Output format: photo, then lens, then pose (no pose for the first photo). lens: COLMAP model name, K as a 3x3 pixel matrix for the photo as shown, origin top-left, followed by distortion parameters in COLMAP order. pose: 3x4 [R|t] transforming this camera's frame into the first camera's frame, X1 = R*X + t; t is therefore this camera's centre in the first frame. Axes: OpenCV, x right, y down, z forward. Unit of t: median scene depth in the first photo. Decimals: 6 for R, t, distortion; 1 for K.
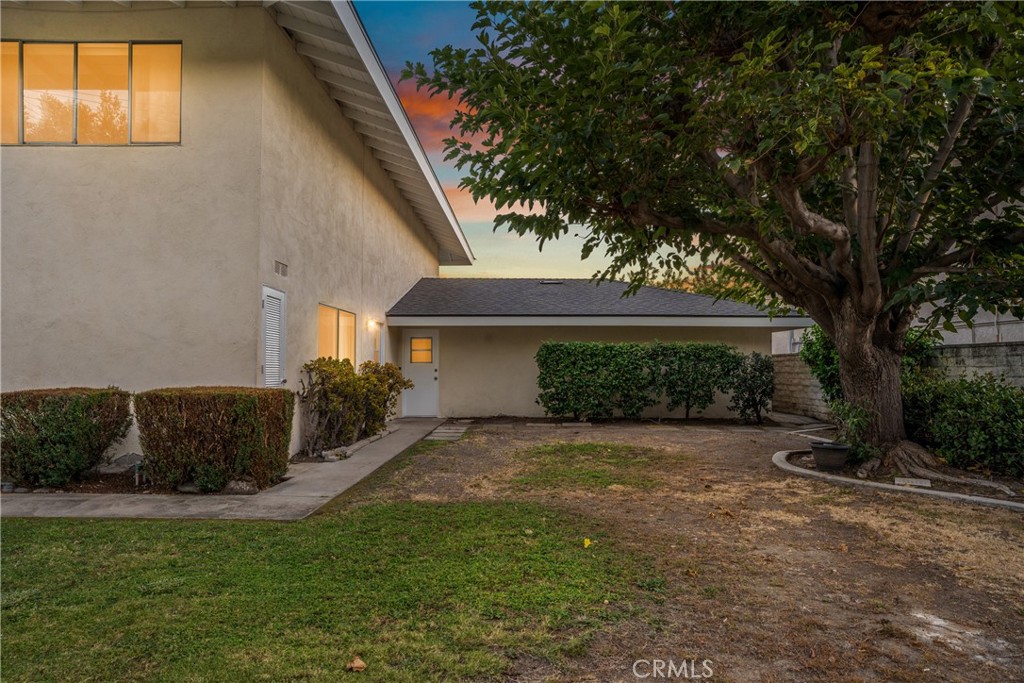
lens RADIAL K [[580.5, 0, 514.0], [0, 580.5, 344.3], [0, 0, 1]] dist [-0.051889, 0.036958]
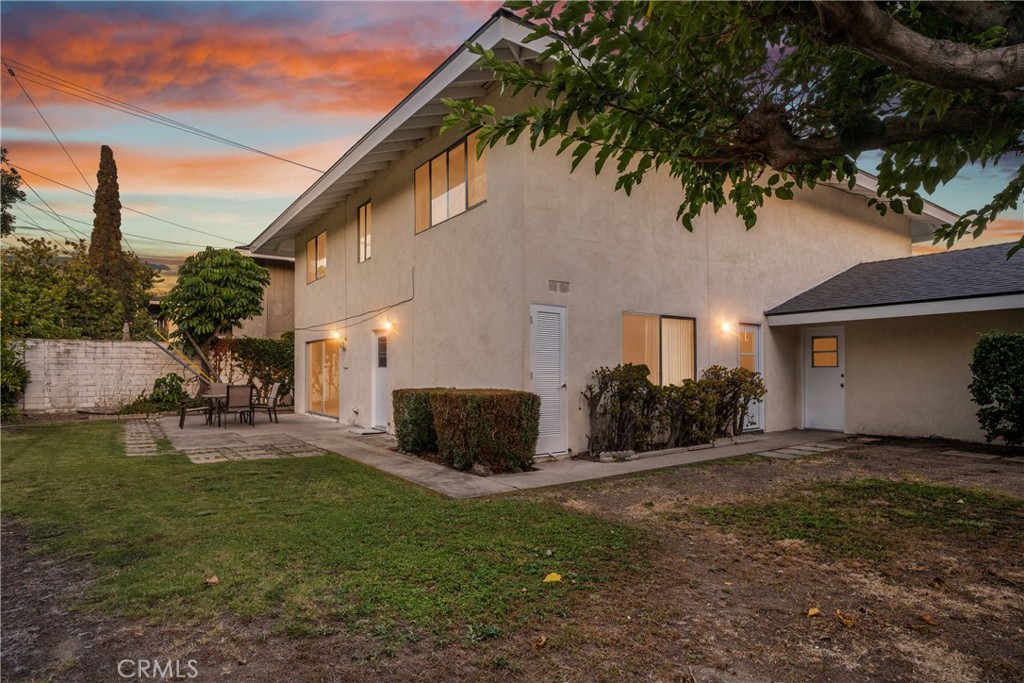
lens RADIAL K [[575.0, 0, 511.7], [0, 575.0, 354.4], [0, 0, 1]] dist [-0.064362, 0.049255]
pose [[0.563528, -0.029084, -0.825585, 0.510039], [0.035978, 0.999296, -0.010646, 0.012590], [0.825313, -0.023704, 0.564178, 0.305988]]
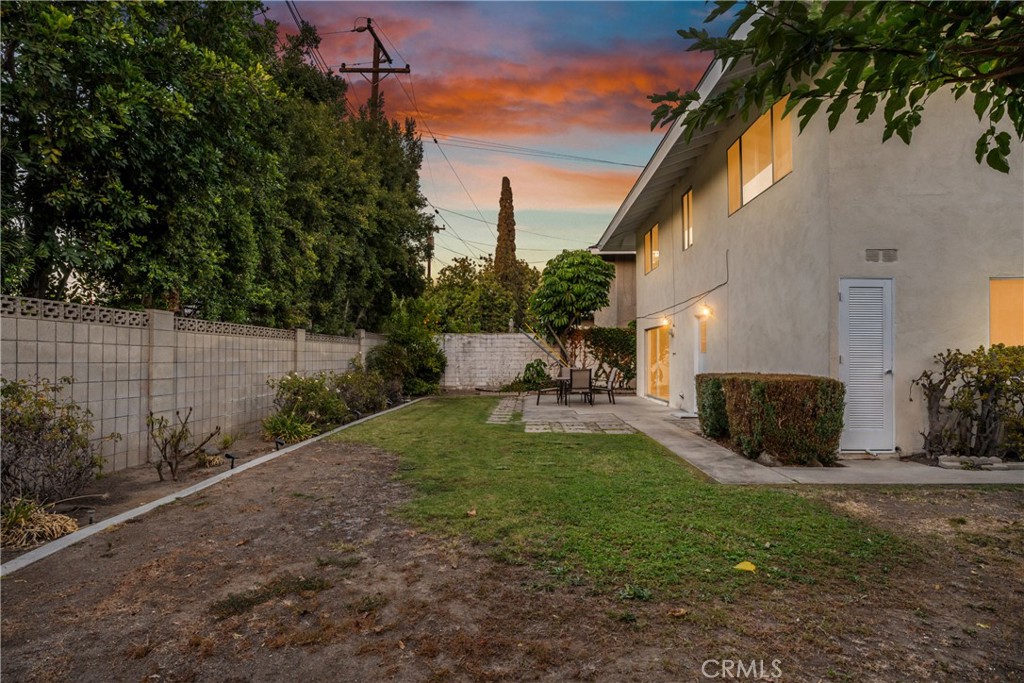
lens RADIAL K [[580.5, 0, 514.0], [0, 580.5, 344.3], [0, 0, 1]] dist [-0.051889, 0.036958]
pose [[-0.060083, -0.029532, -0.997756, 0.627673], [0.040884, 0.998651, -0.032020, 0.025332], [0.997356, -0.042716, -0.058794, 0.473157]]
